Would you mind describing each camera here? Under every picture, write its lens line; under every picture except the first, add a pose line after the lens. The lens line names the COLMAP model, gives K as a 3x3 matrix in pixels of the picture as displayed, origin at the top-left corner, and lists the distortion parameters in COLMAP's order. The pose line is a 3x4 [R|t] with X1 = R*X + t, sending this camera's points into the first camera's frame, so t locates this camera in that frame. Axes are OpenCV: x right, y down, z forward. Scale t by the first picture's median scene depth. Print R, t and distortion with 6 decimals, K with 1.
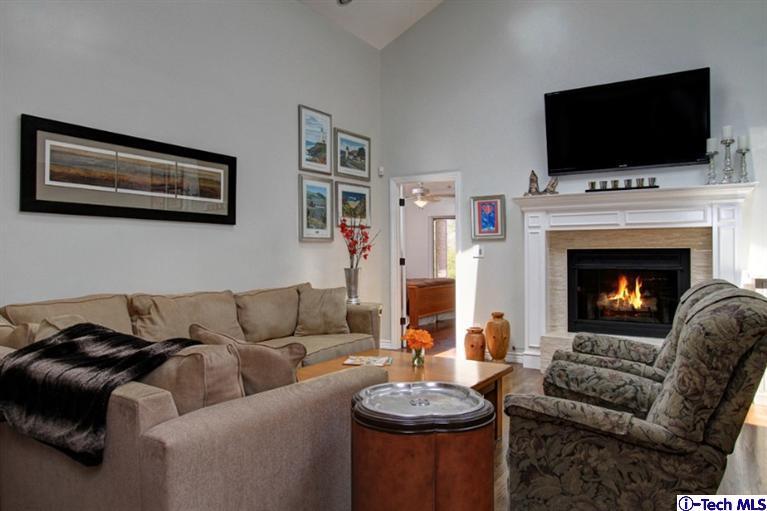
lens RADIAL K [[519.8, 0, 383.5], [0, 519.8, 255.5], [0, 0, 1]] dist [0.003238, 0.003776]
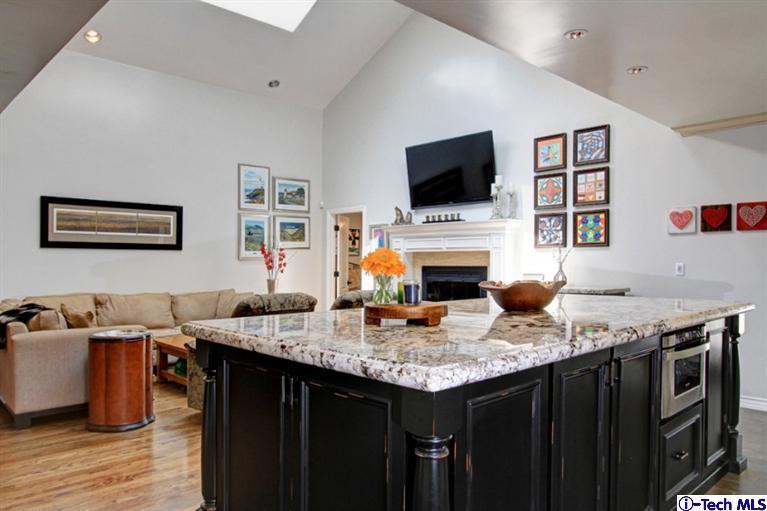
lens RADIAL K [[555.9, 0, 382.1], [0, 555.9, 280.0], [0, 0, 1]] dist [-0.002702, 0.001224]
pose [[0.969461, 0.007421, -0.245133, 0.595219], [-0.000543, 0.999605, 0.028113, -0.015654], [0.245245, -0.027121, 0.969082, -0.386207]]
